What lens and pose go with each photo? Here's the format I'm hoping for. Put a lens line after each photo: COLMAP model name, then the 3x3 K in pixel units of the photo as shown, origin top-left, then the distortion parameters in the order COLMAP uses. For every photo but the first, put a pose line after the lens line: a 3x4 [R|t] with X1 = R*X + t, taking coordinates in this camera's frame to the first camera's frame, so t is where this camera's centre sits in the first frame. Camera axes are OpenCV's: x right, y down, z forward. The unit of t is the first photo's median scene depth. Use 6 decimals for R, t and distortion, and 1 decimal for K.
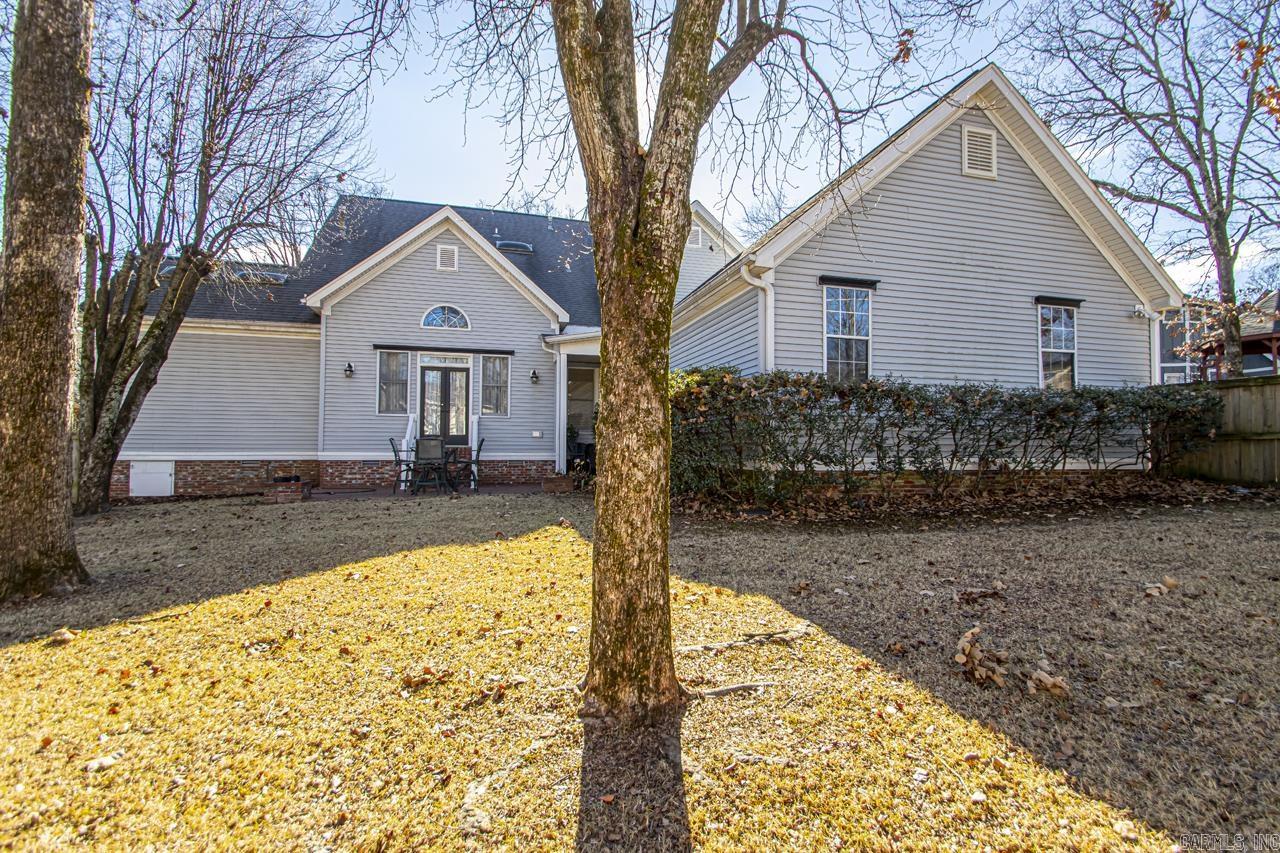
lens RADIAL K [[607.4, 0, 648.4], [0, 607.4, 432.6], [0, 0, 1]] dist [0.003204, -0.009522]
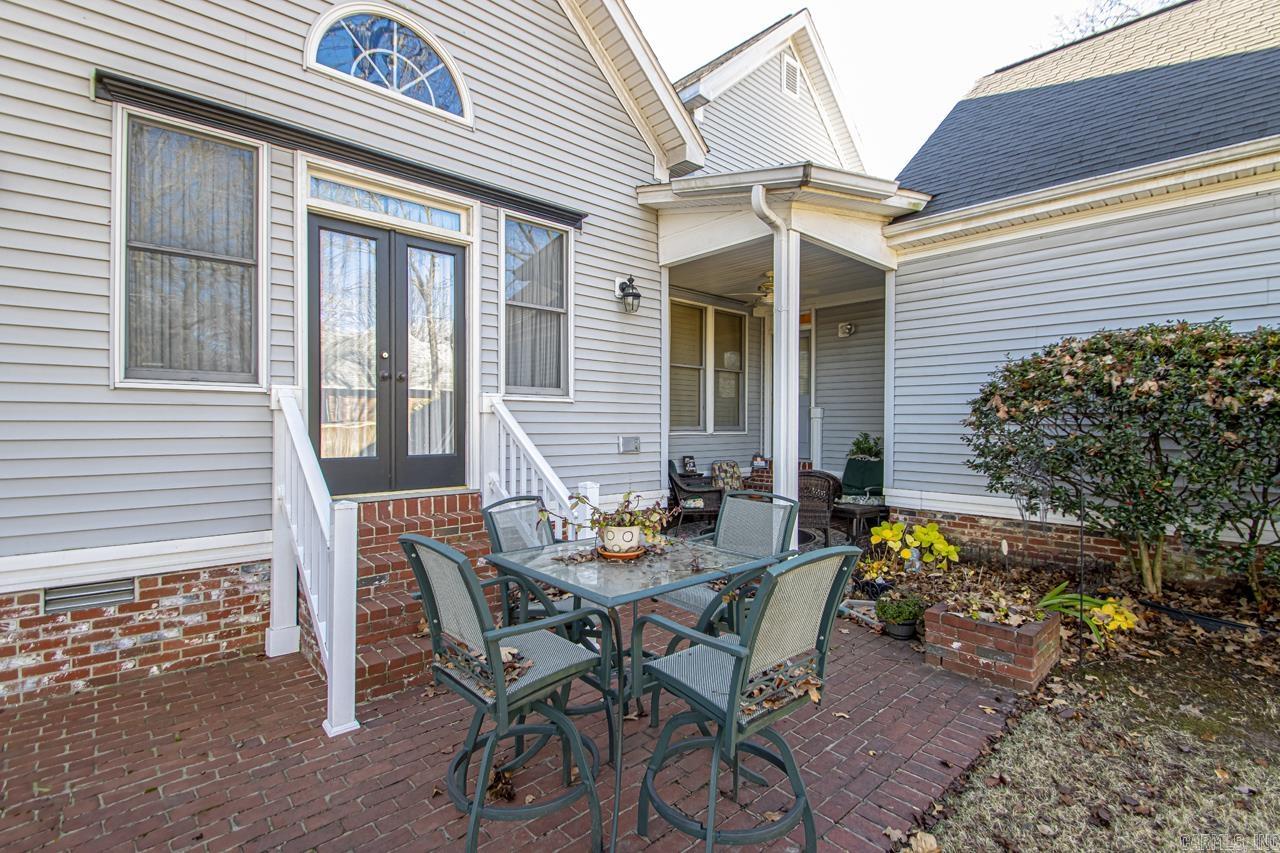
lens RADIAL K [[607.4, 0, 651.2], [0, 607.4, 429.5], [0, 0, 1]] dist [0.003204, -0.009522]
pose [[0.879511, -0.006090, 0.475840, -0.386917], [-0.011433, 0.999359, 0.033923, -0.022510], [-0.475742, -0.035276, 0.878877, 0.715559]]
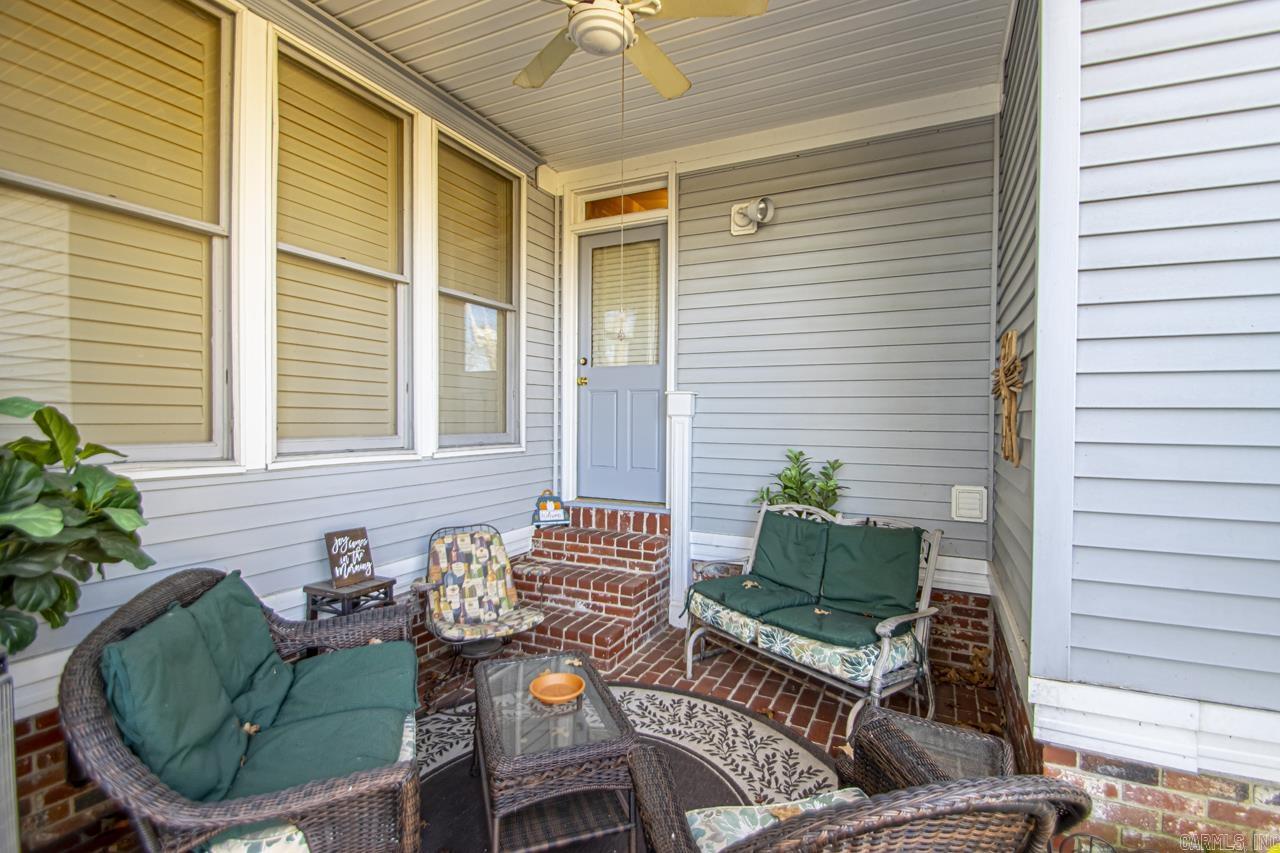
lens RADIAL K [[607.4, 0, 644.0], [0, 607.4, 426.8], [0, 0, 1]] dist [0.003204, -0.009522]
pose [[0.659864, -0.009606, 0.751324, -0.162037], [-0.023450, 0.999168, 0.033371, -0.019131], [-0.751019, -0.039638, 0.659089, 1.011522]]
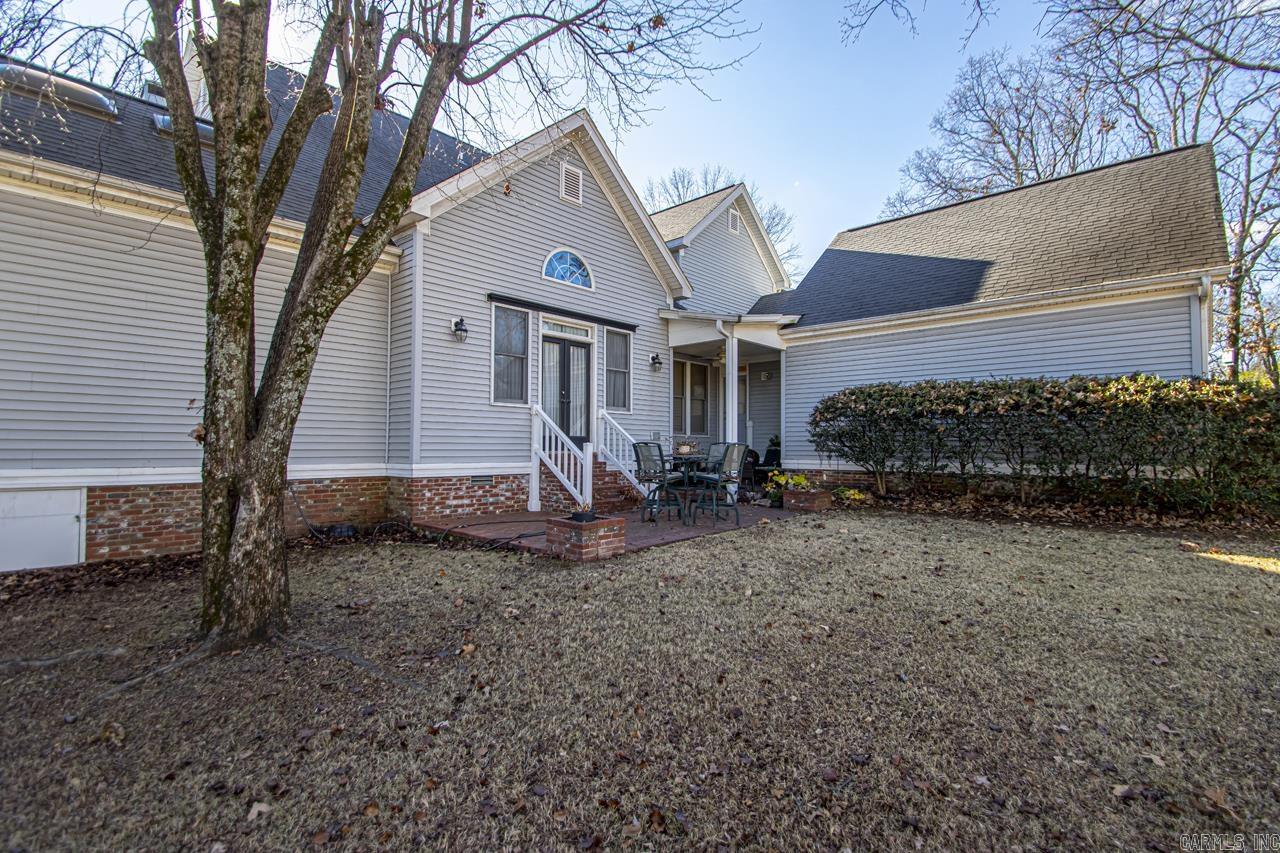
lens RADIAL K [[607.4, 0, 648.4], [0, 607.4, 430.1], [0, 0, 1]] dist [0.003204, -0.009522]
pose [[0.838440, 0.015838, 0.544763, -0.672649], [-0.014897, 0.999870, -0.006142, -0.000115], [-0.544790, -0.002965, 0.838567, 0.383145]]
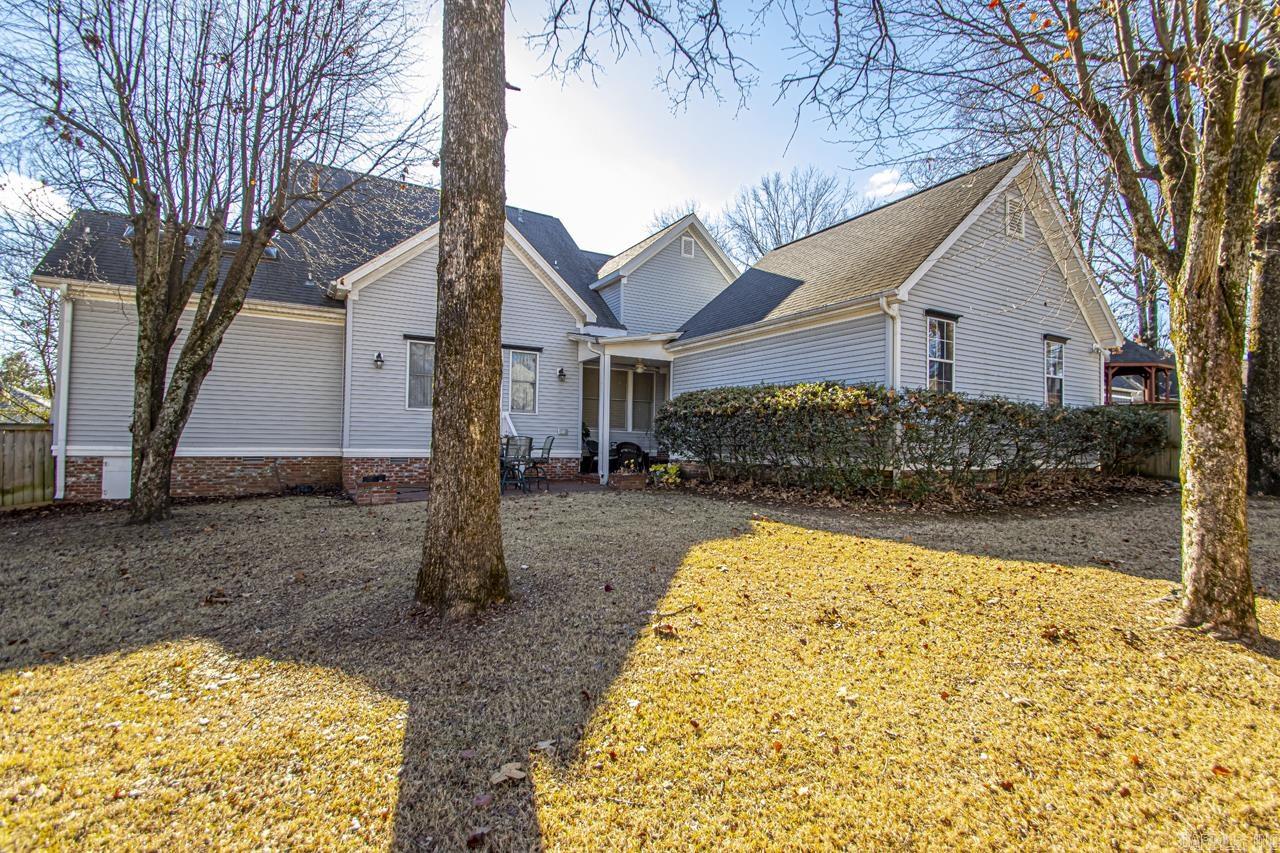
lens RADIAL K [[607.4, 0, 648.9], [0, 607.4, 431.9], [0, 0, 1]] dist [0.003204, -0.009522]
pose [[0.962972, 0.015589, 0.269150, -0.345785], [-0.018172, 0.999810, 0.007108, -0.007379], [-0.268988, -0.011736, 0.963072, -0.011374]]
